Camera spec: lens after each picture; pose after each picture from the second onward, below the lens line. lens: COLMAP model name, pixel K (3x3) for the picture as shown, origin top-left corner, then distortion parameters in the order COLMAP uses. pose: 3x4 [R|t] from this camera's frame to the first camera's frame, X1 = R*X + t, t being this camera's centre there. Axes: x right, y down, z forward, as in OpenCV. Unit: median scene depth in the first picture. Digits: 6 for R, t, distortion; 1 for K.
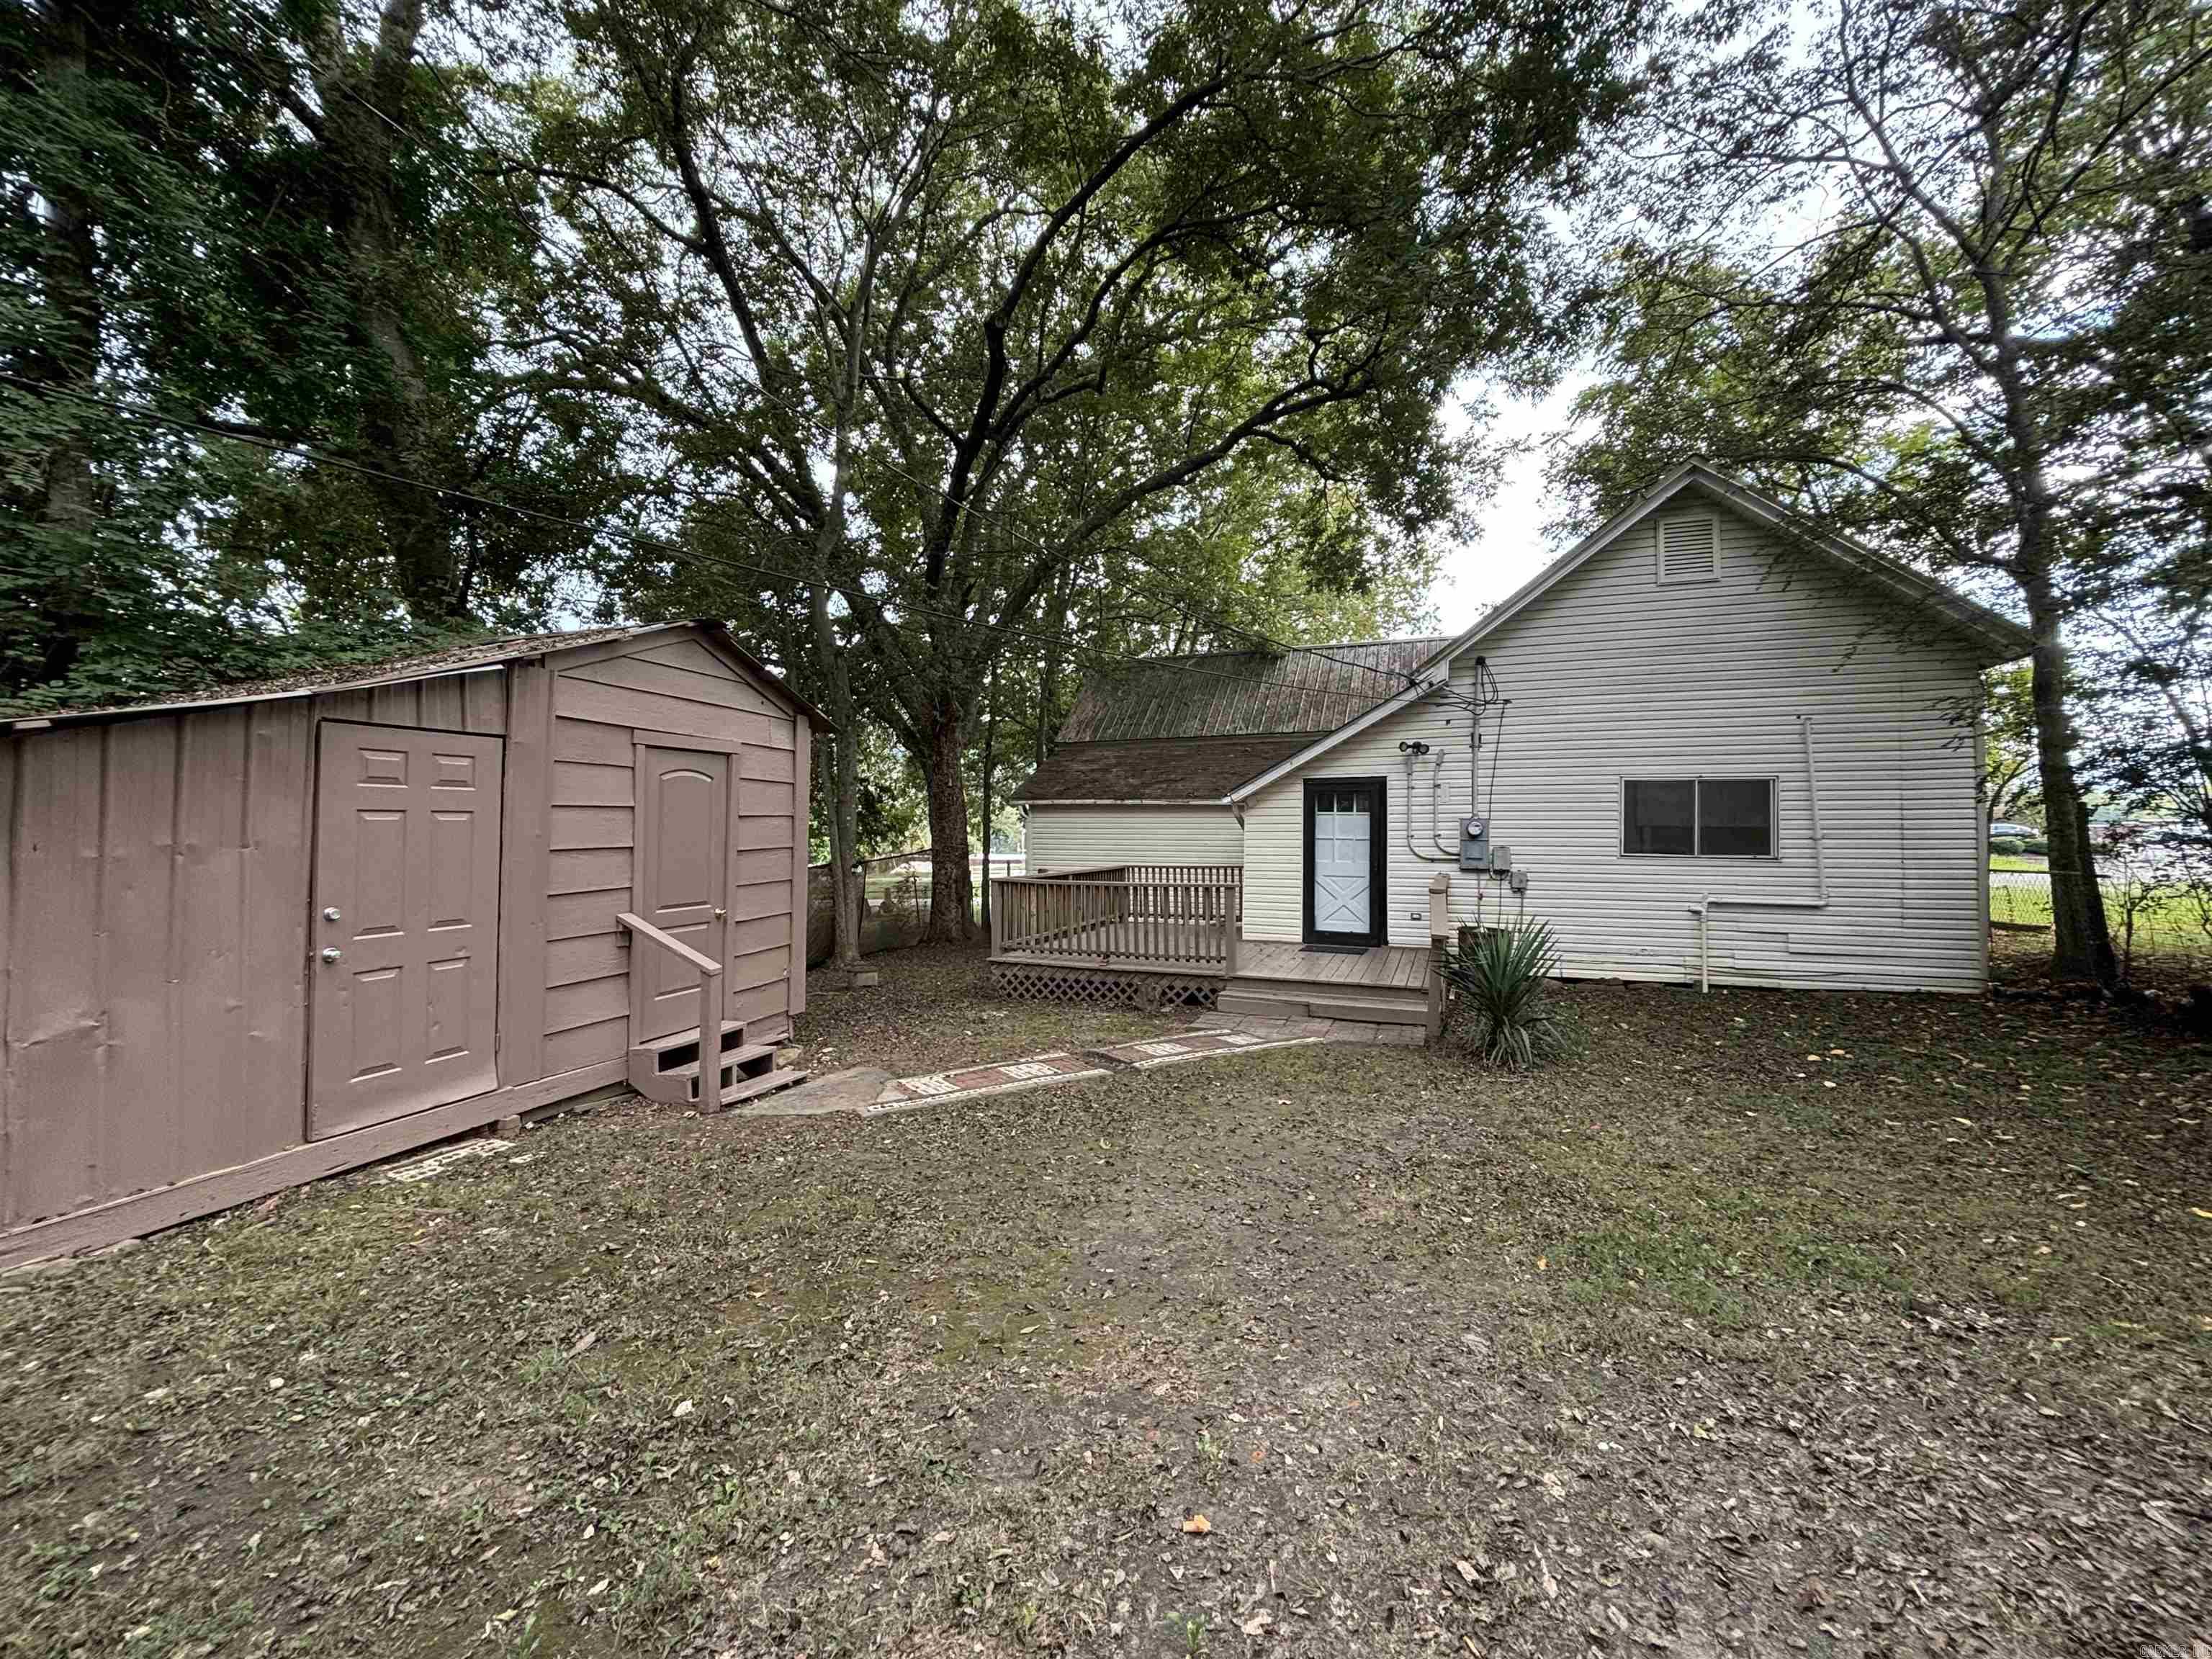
lens RADIAL K [[887.4, 0, 1106.0], [0, 887.4, 829.5], [0, 0, 1]] dist [0.001591, 0.001582]
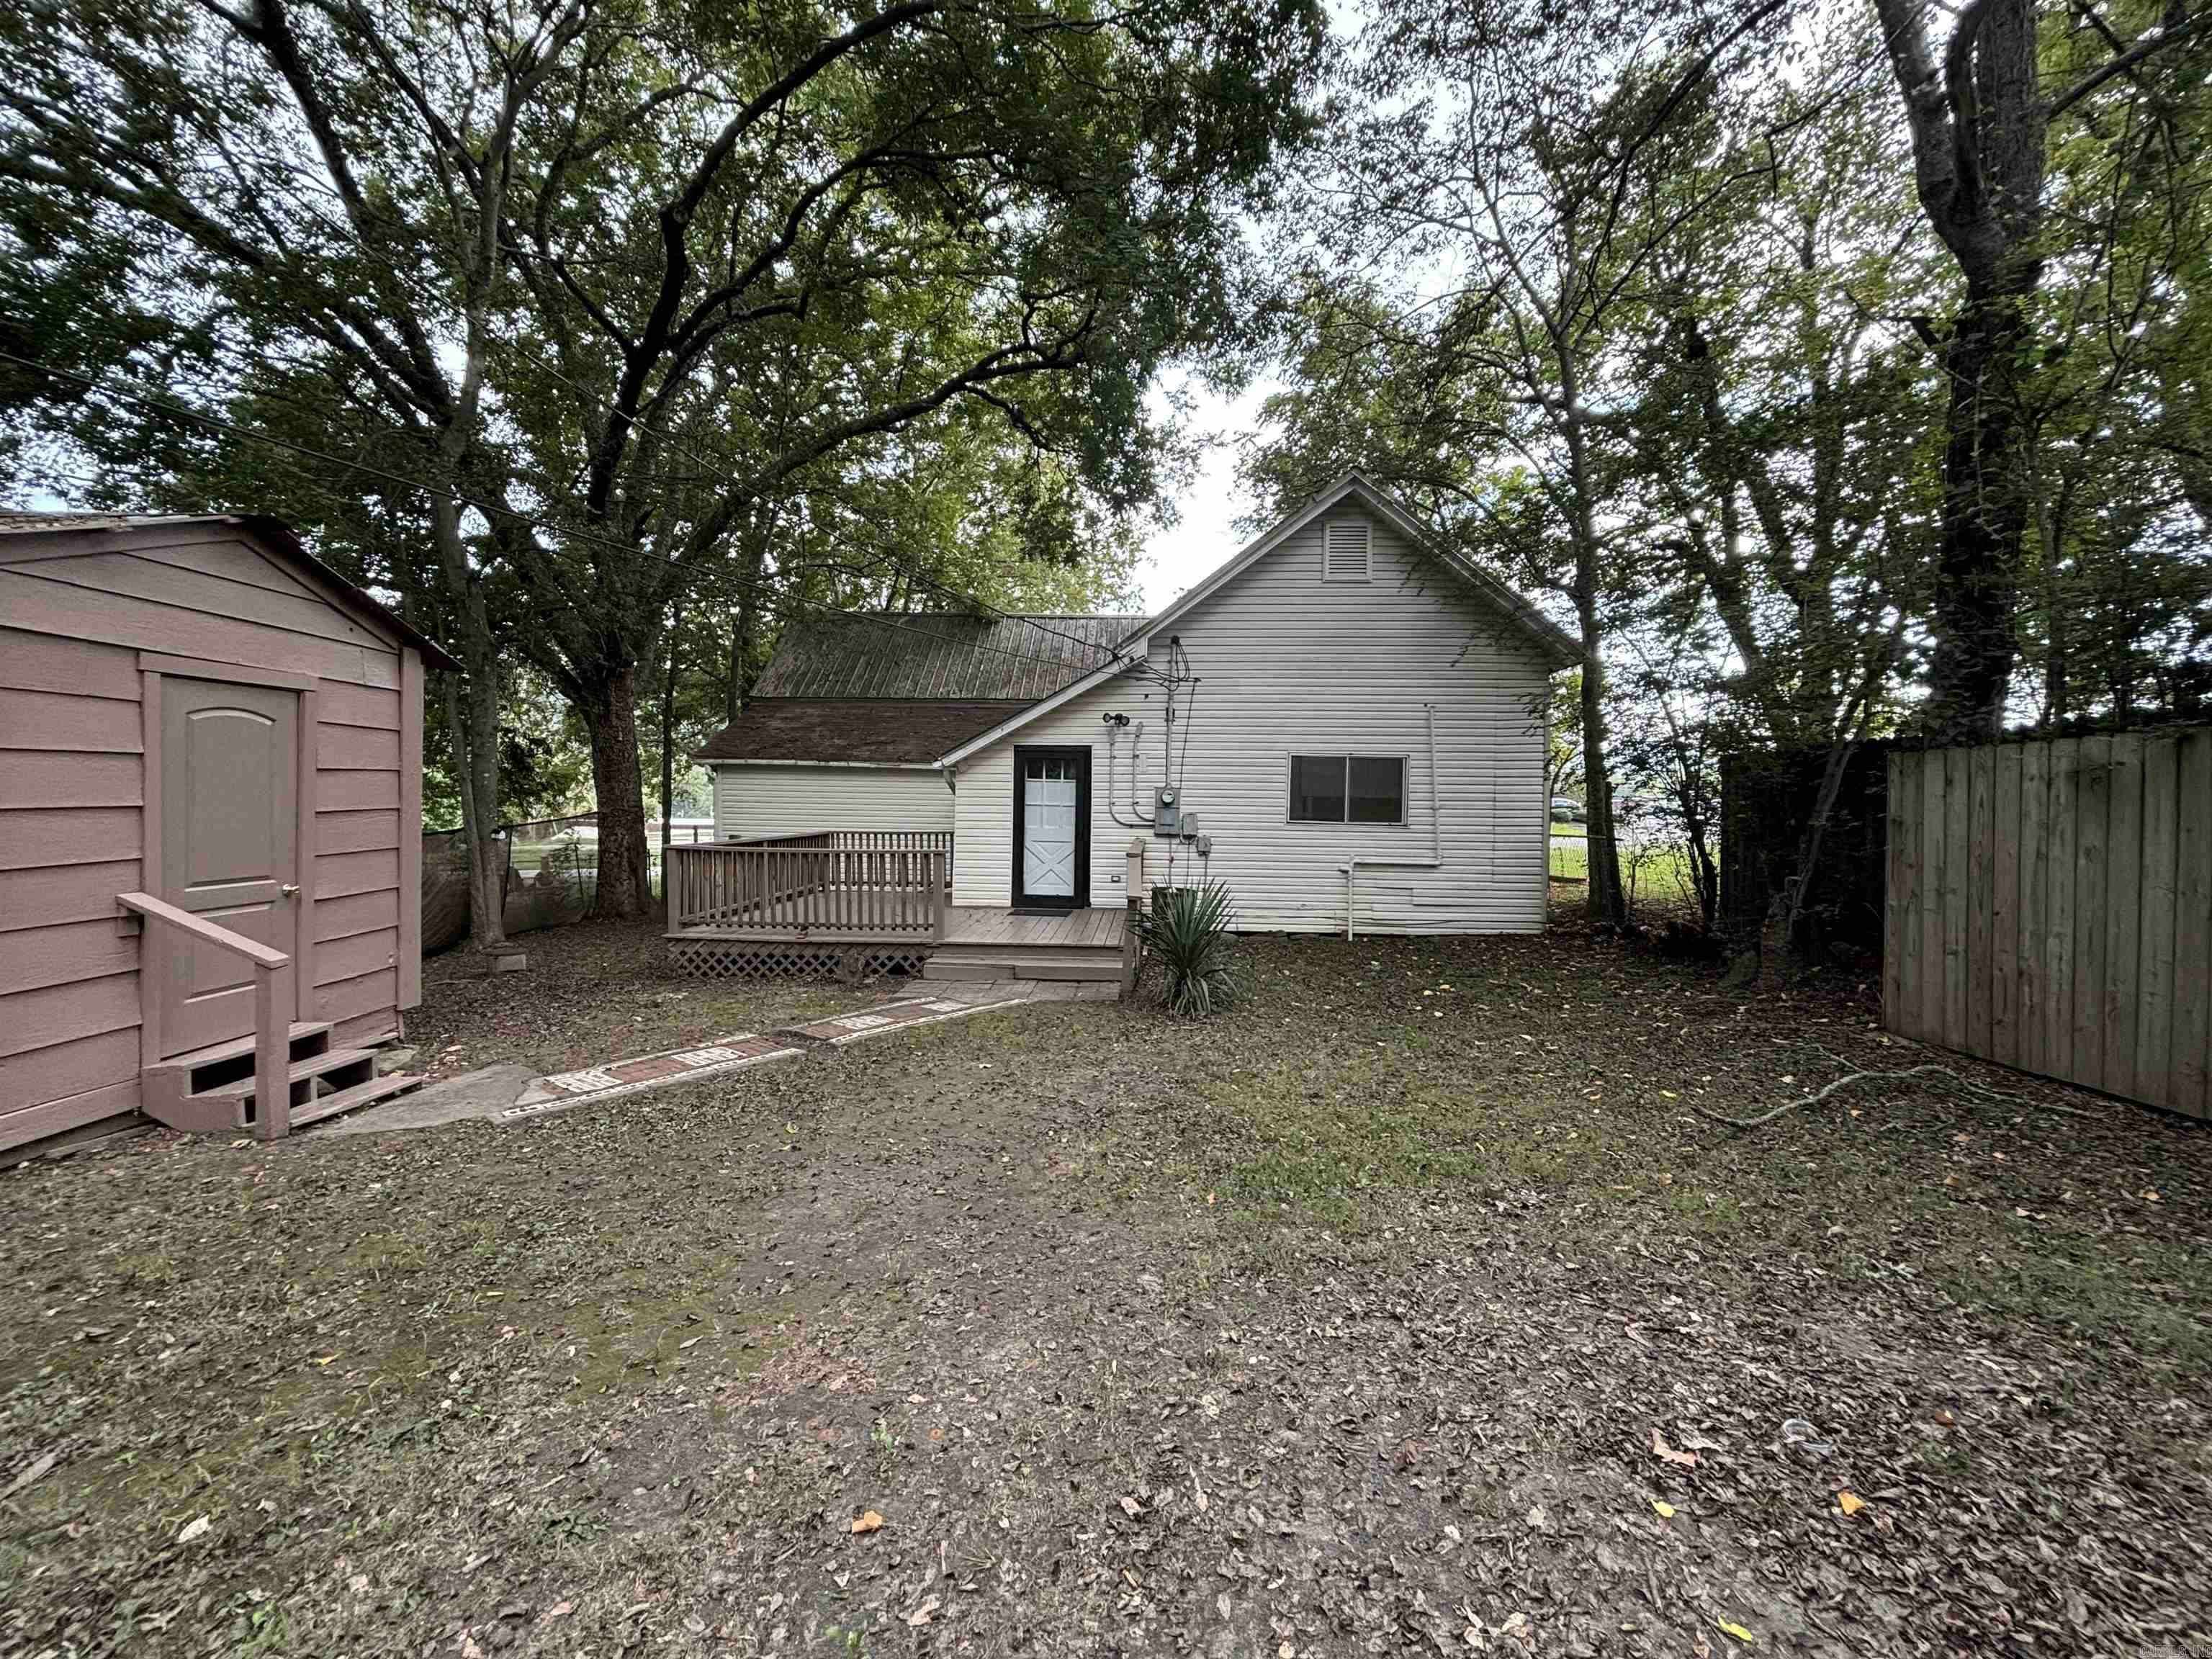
lens RADIAL K [[887.4, 0, 1106.0], [0, 887.4, 829.5], [0, 0, 1]] dist [0.001591, 0.001582]
pose [[0.950126, 0.001292, 0.311863, 0.008643], [-0.013139, 0.999269, 0.035891, 0.000996], [-0.311589, -0.038199, 0.949449, 0.008148]]
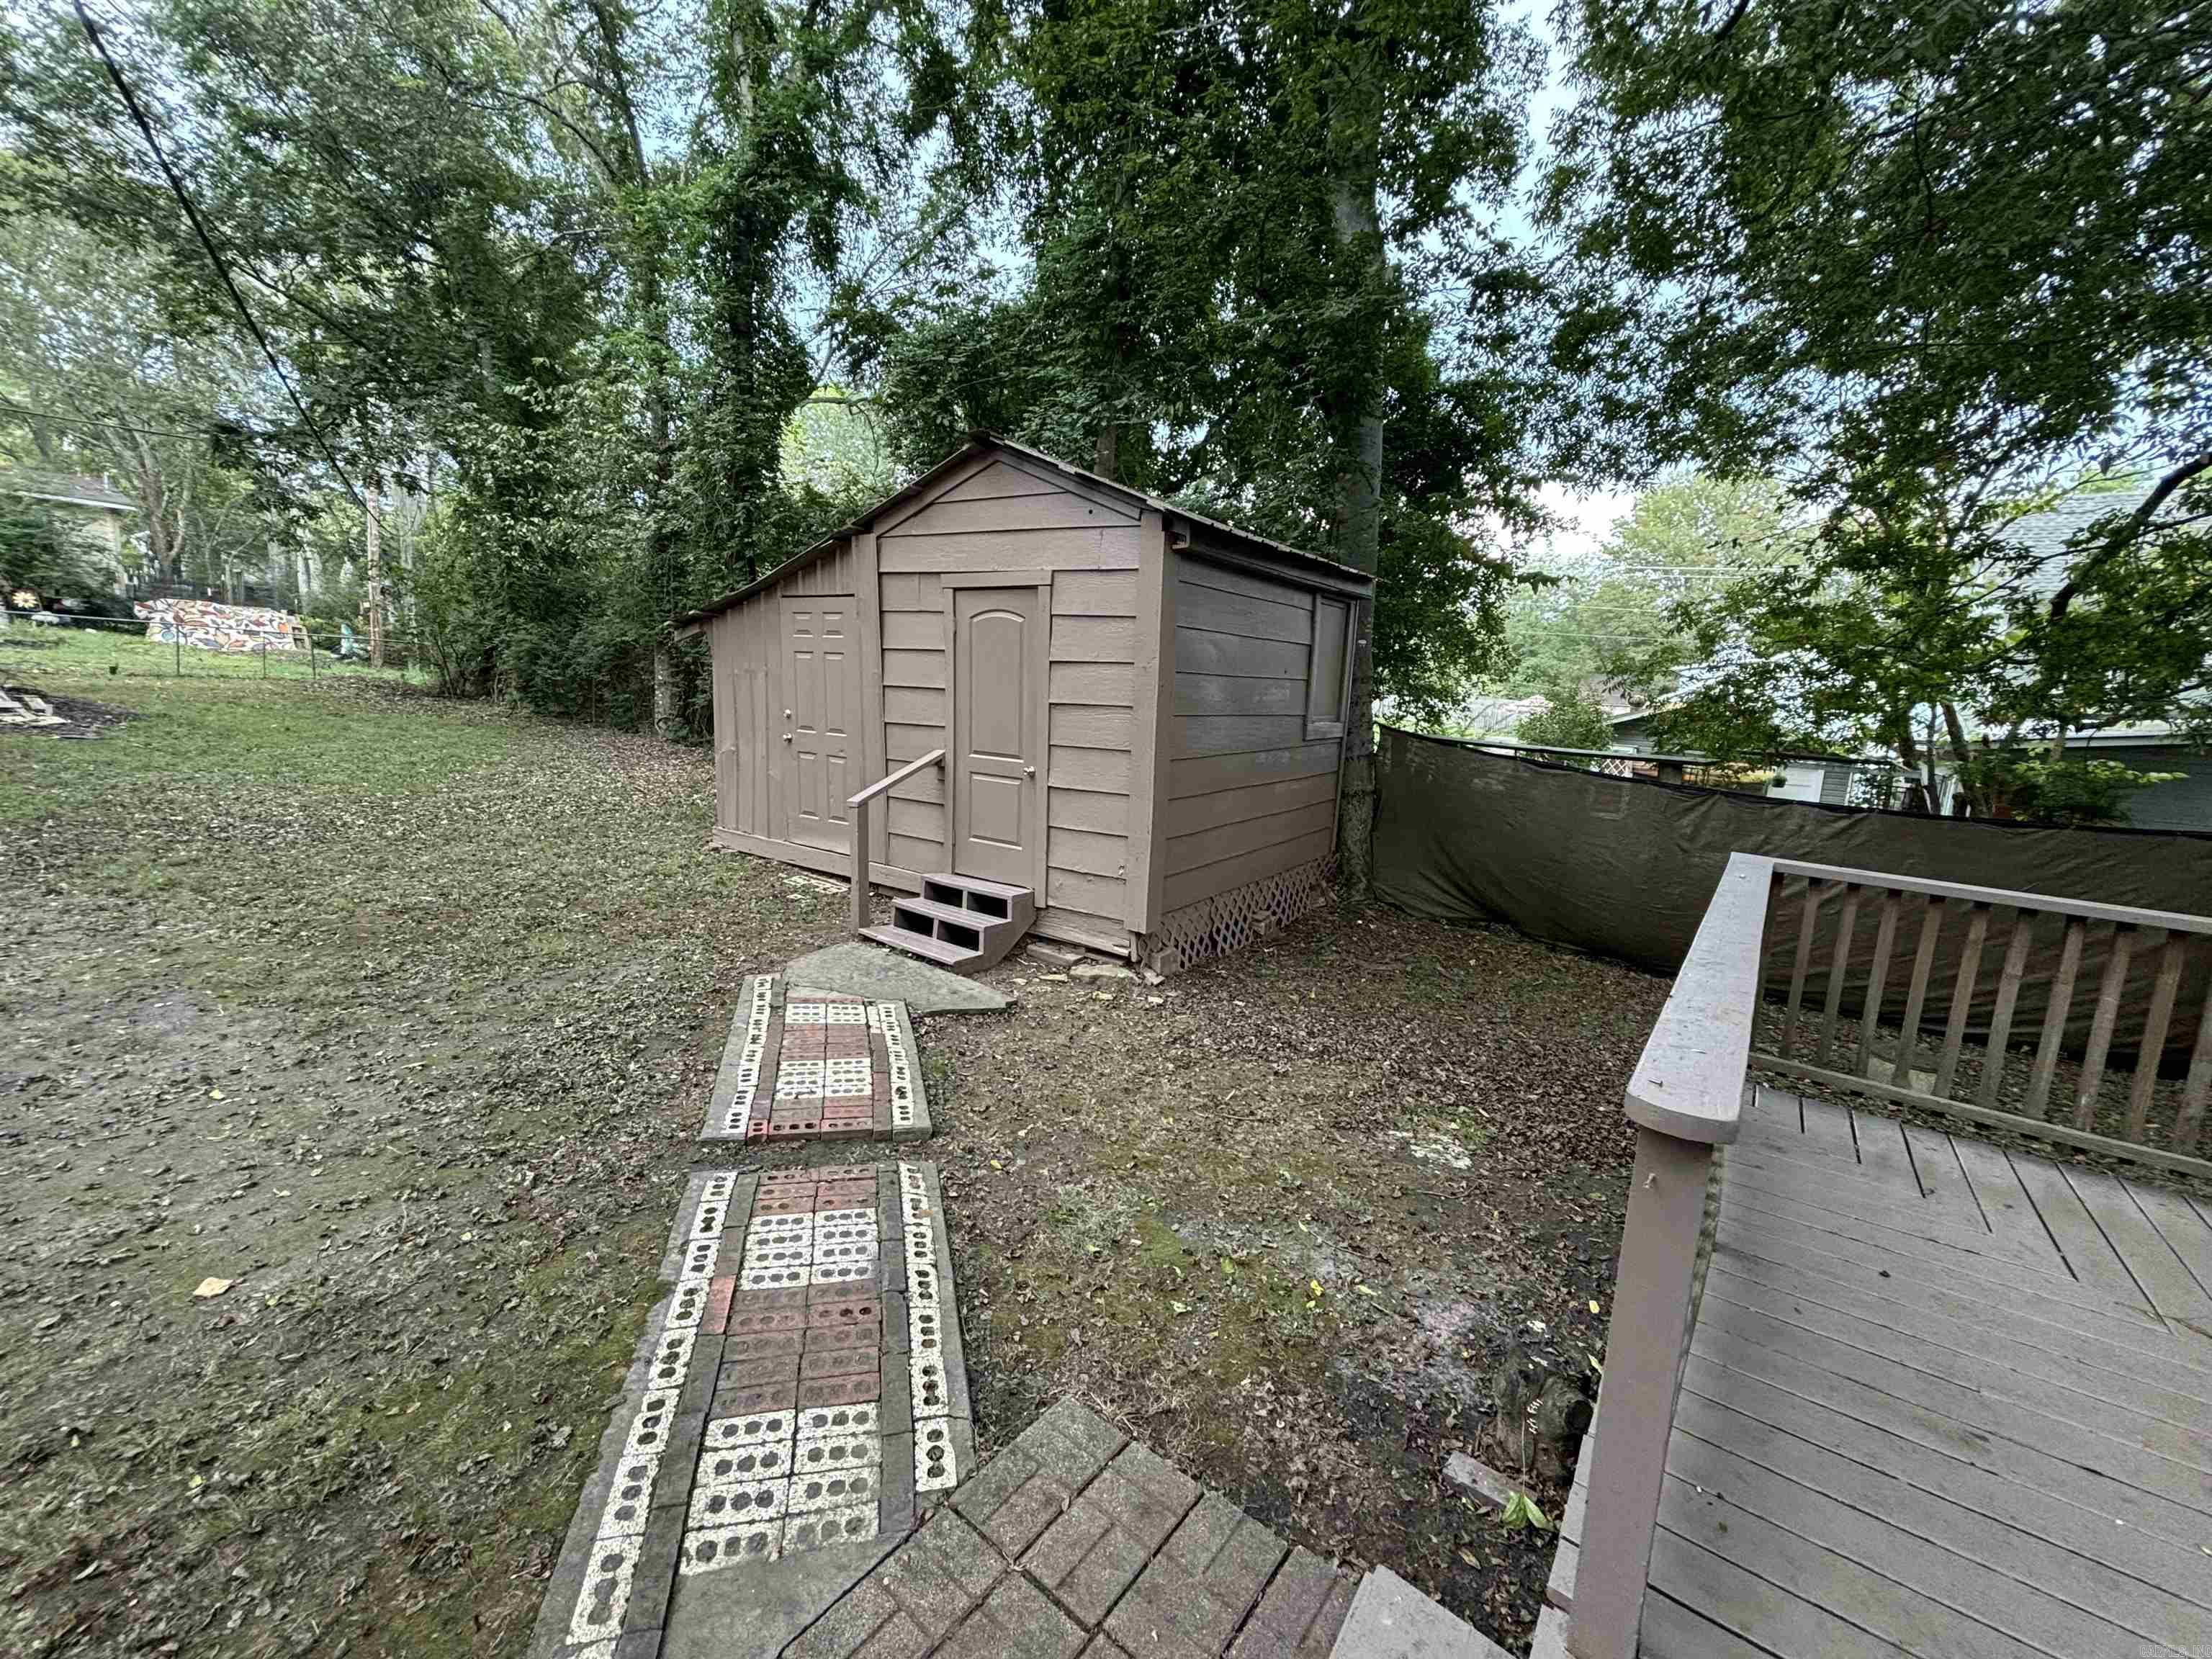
lens RADIAL K [[887.4, 0, 1106.0], [0, 887.4, 829.5], [0, 0, 1]] dist [0.001591, 0.001582]
pose [[-0.259963, 0.156530, -0.952847, 0.263282], [-0.046796, 0.983572, 0.174345, -0.004671], [0.964484, 0.089913, -0.248367, 0.842741]]
